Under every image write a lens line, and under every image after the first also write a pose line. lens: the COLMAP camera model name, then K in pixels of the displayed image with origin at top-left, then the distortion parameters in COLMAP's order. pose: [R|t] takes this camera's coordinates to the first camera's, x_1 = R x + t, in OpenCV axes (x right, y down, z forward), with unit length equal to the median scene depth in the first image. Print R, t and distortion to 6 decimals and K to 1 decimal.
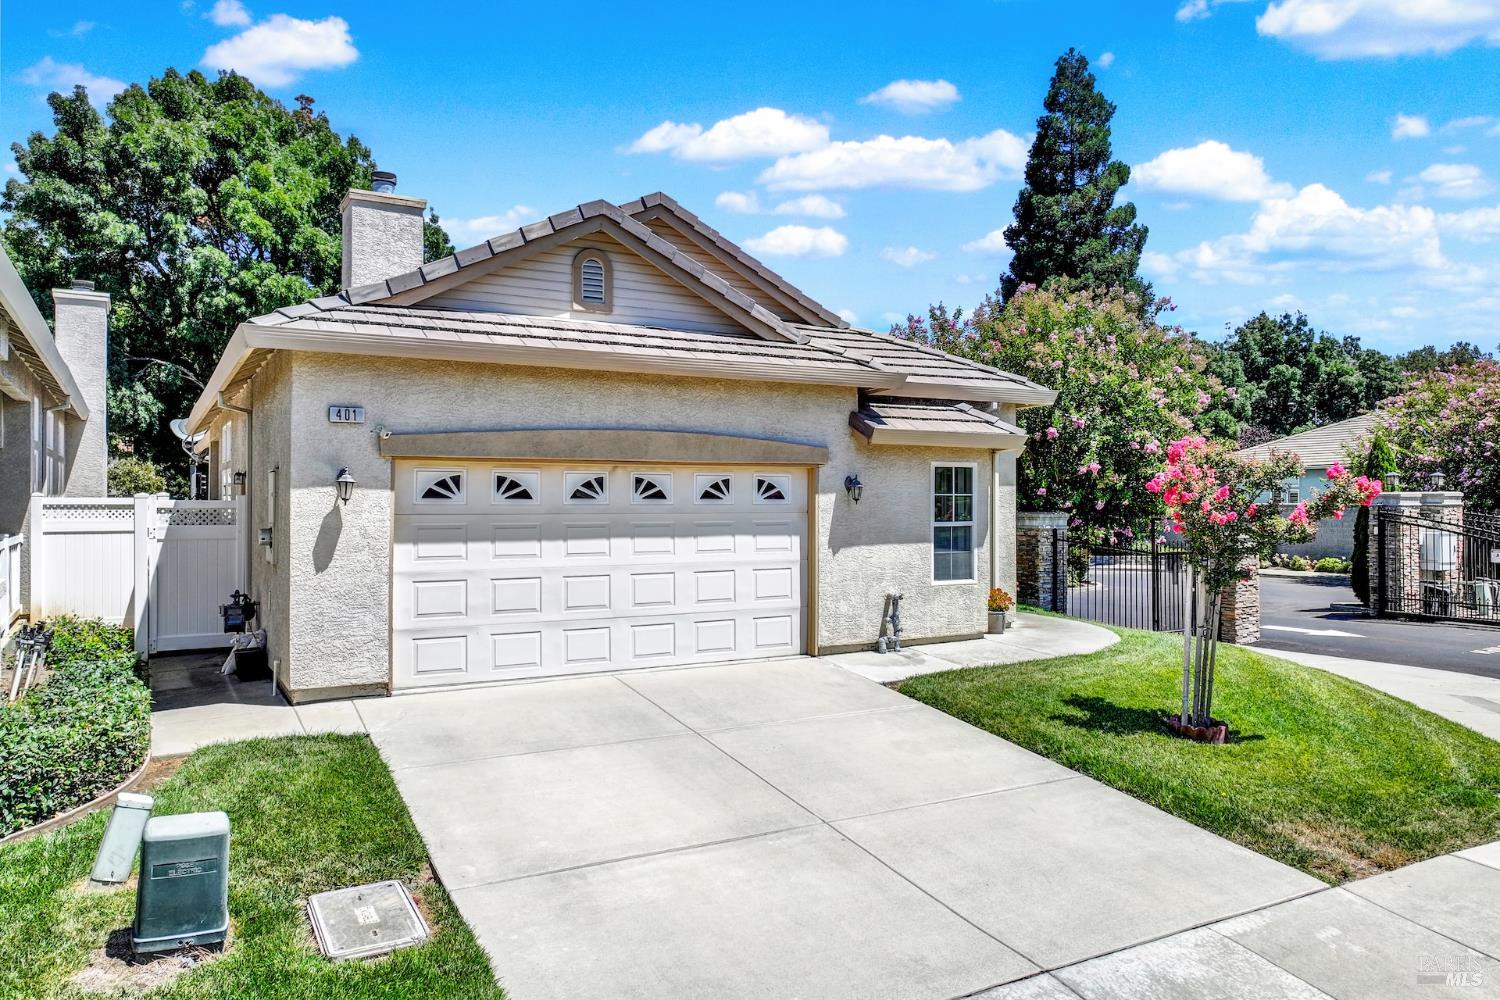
lens RADIAL K [[1063.8, 0, 750.0], [0, 1063.8, 500.0], [0, 0, 1]] dist [-0.002219, 0.020855]
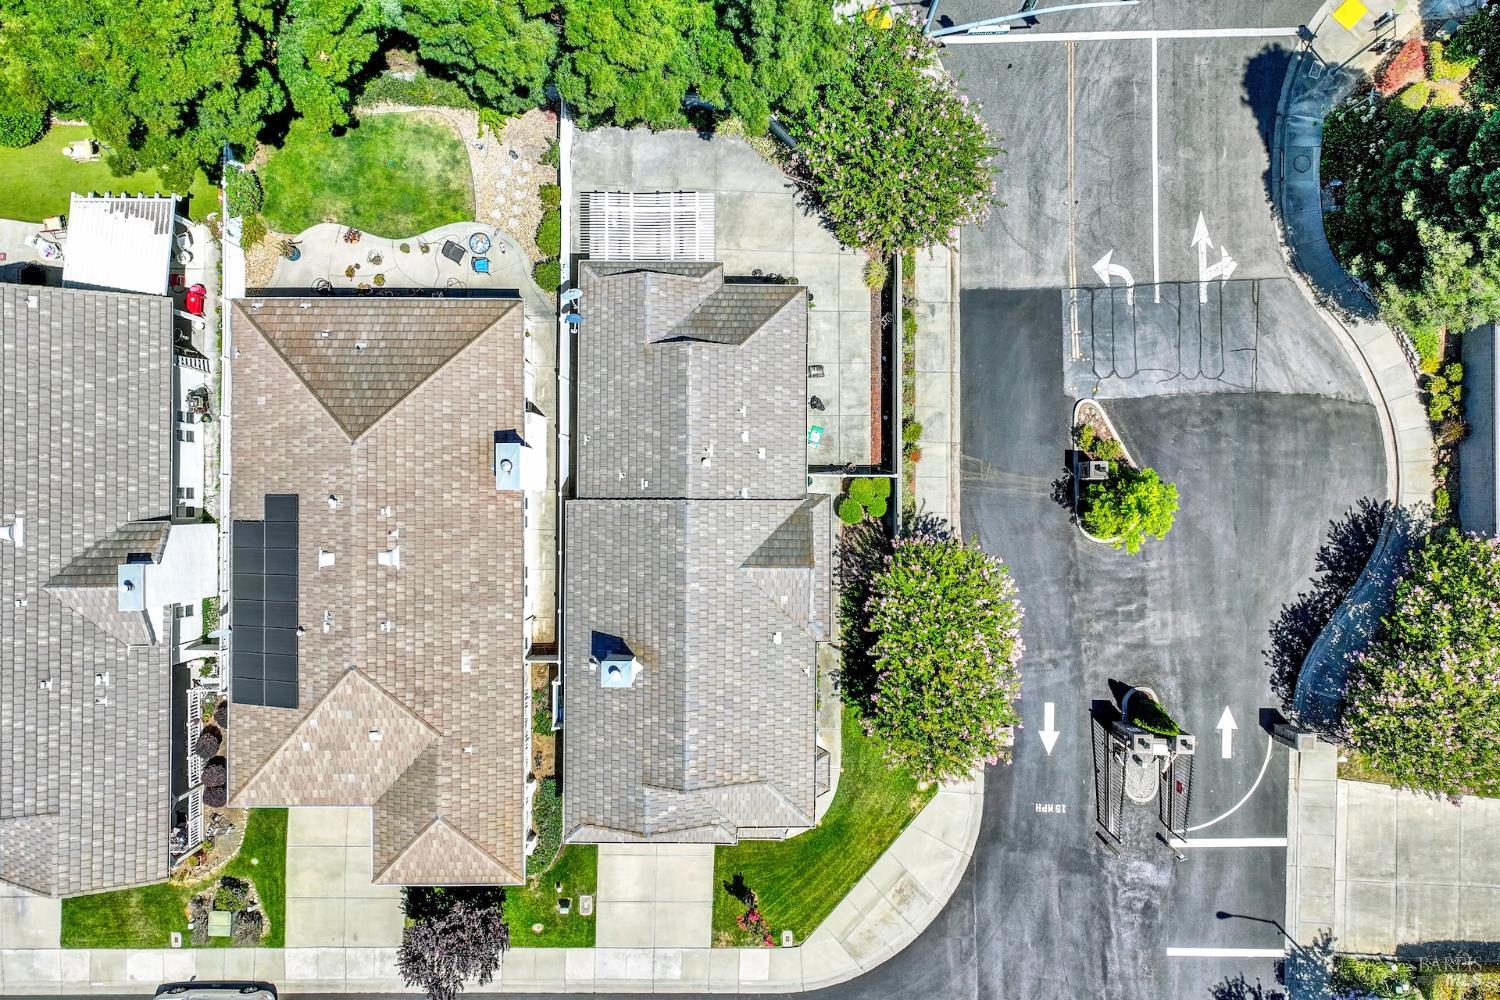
lens RADIAL K [[1035.0, 0, 756.1], [0, 1035.0, 488.8], [0, 0, 1]] dist [-0.006099, 0.026199]
pose [[0.866911, 0.498450, 0.003659, -0.416125], [-0.003869, -0.000612, 0.999992, -3.709096], [0.498448, -0.866918, 0.001398, 2.160023]]
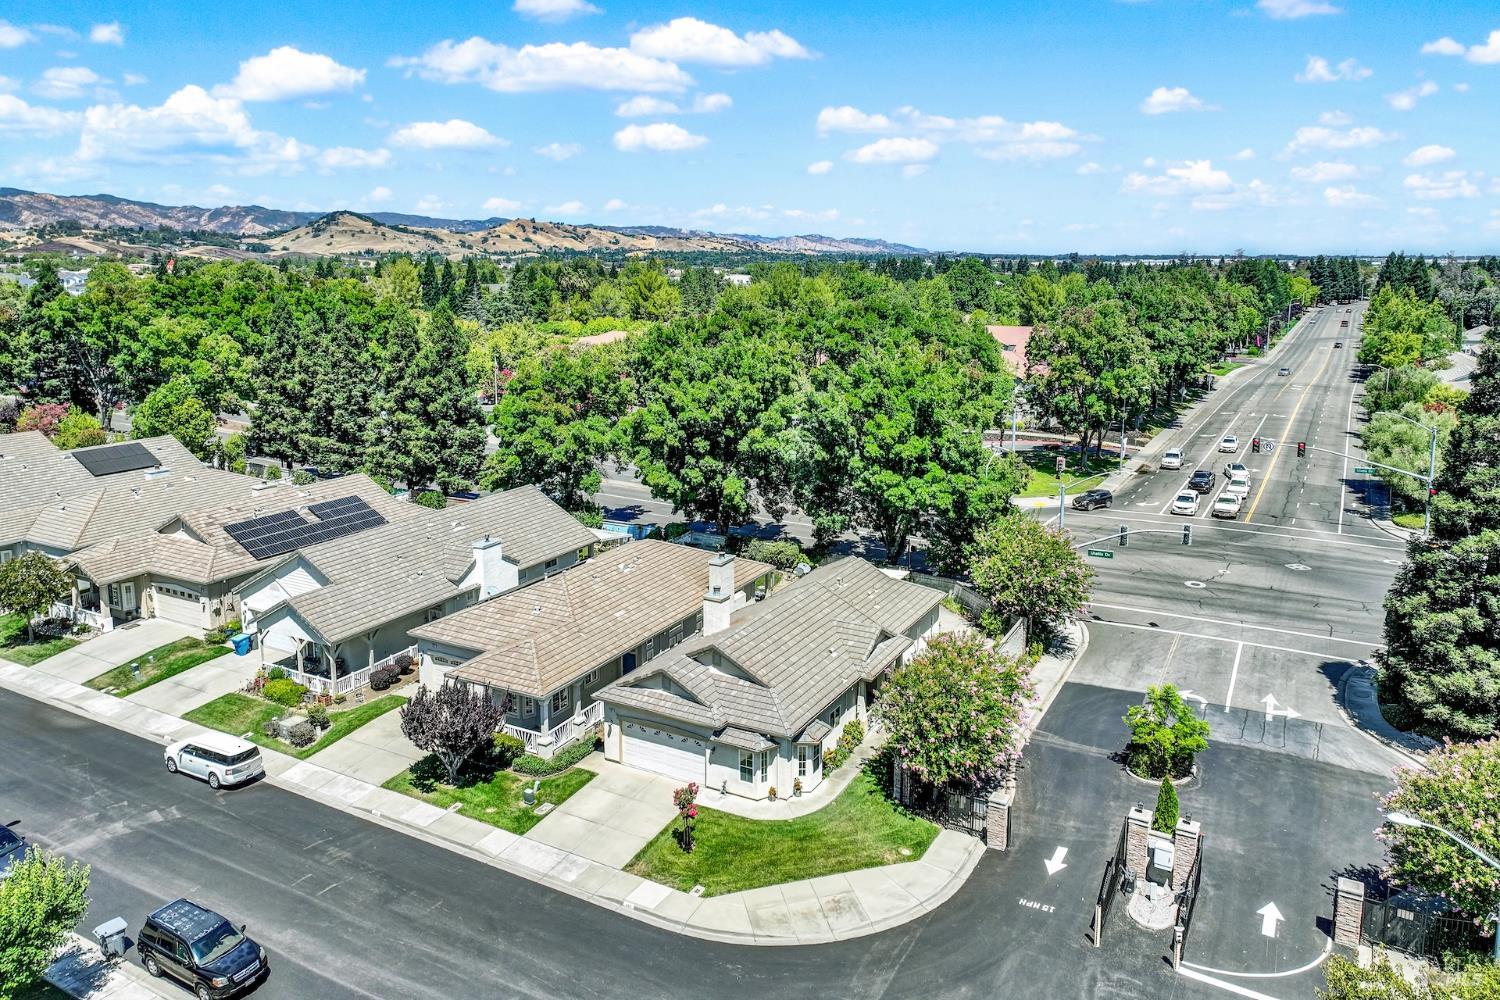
lens RADIAL K [[1035.0, 0, 756.1], [0, 1035.0, 488.8], [0, 0, 1]] dist [-0.006099, 0.026199]
pose [[0.523069, 0.187282, -0.831459, 3.261677], [0.001657, 0.975333, 0.220731, -1.844377], [0.852289, -0.116835, 0.509856, -0.681818]]
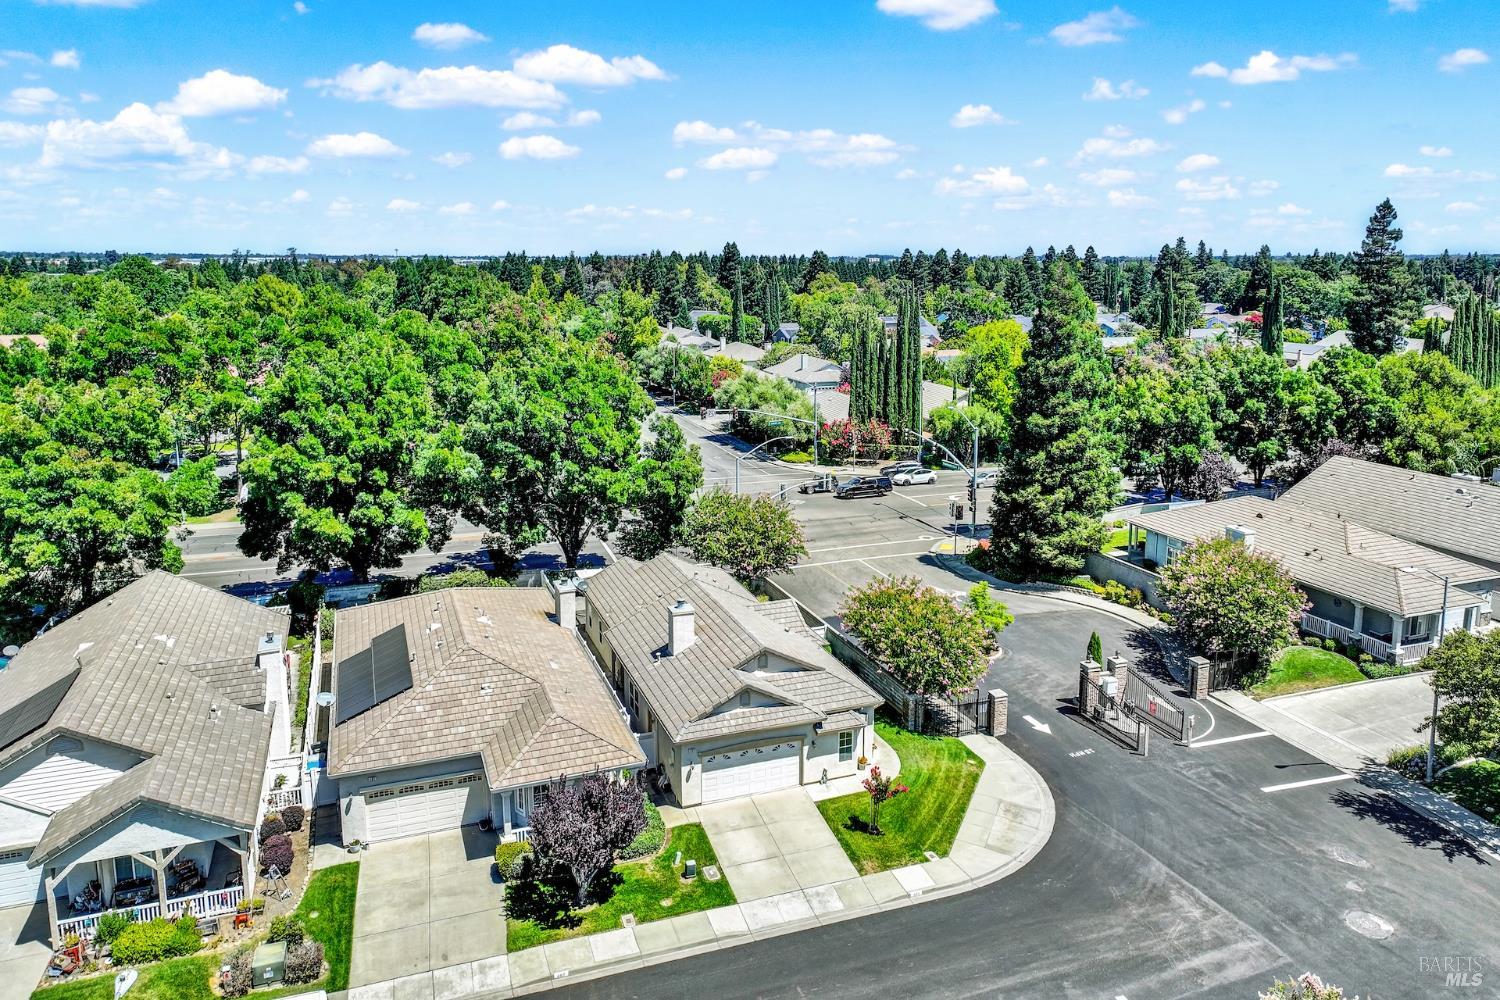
lens RADIAL K [[1039.6, 0, 750.0], [0, 1039.6, 500.0], [0, 0, 1]] dist [0.008576, 0.002710]
pose [[0.986197, 0.038498, -0.161039, 0.463542], [-0.000234, 0.972917, 0.231153, -1.823158], [0.165576, -0.227925, 0.959497, -2.544297]]
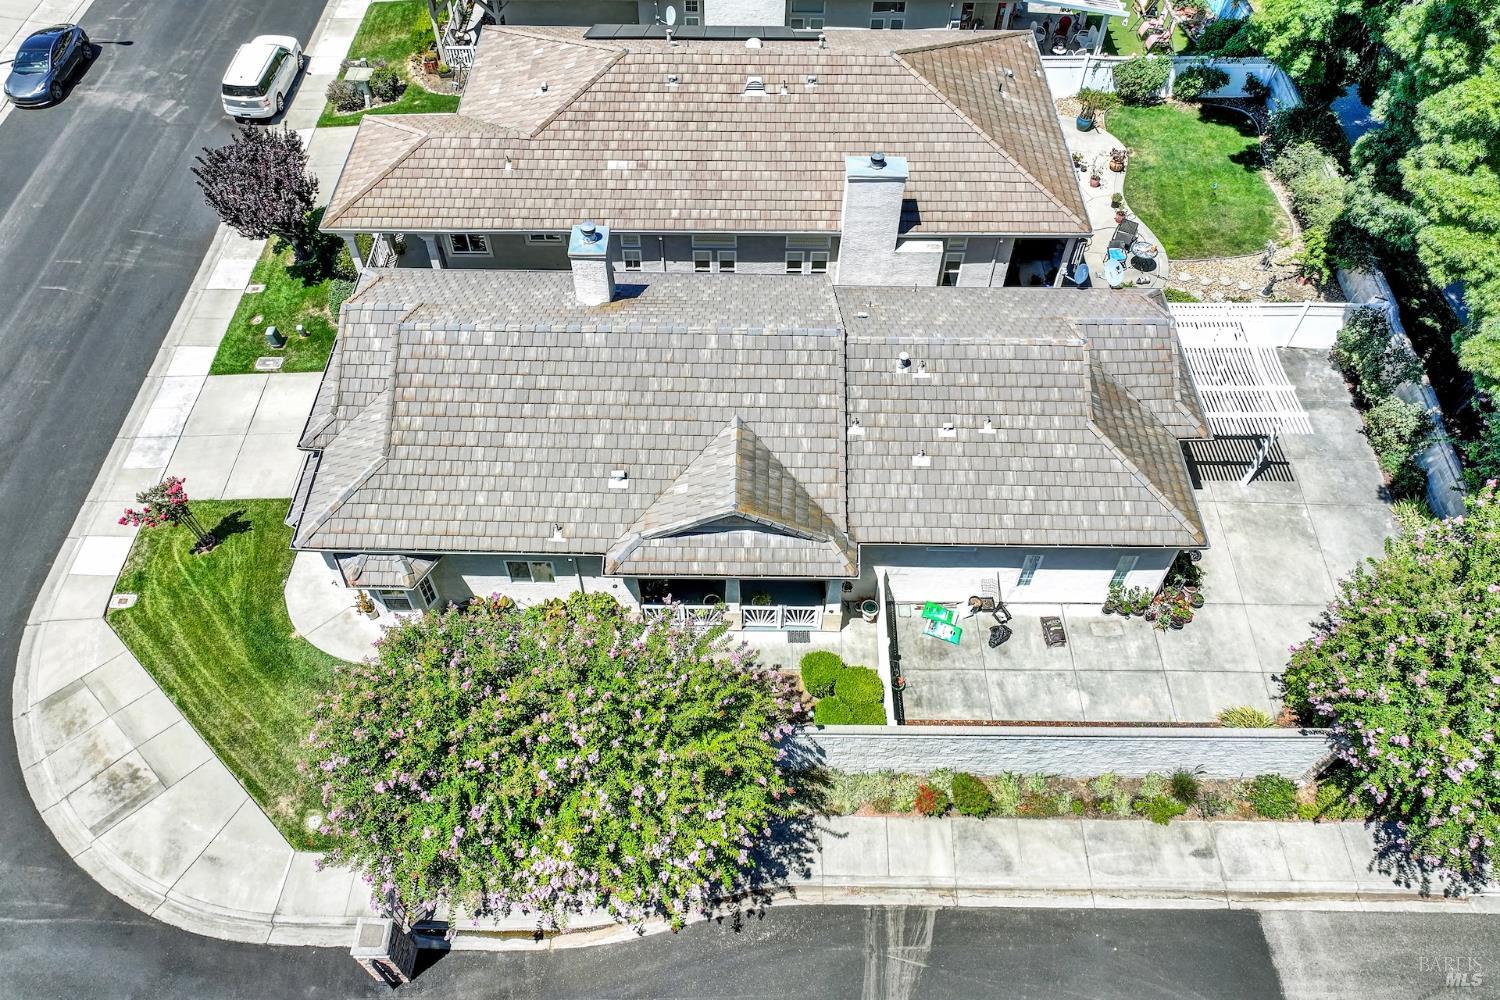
lens RADIAL K [[1063.8, 0, 750.0], [0, 1063.8, 500.0], [0, 0, 1]] dist [-0.002219, 0.020855]
pose [[-0.500073, 0.684217, -0.530824, 0.978766], [-0.000471, 0.612757, 0.790271, -1.902251], [0.865983, 0.395444, -0.306101, 2.686482]]
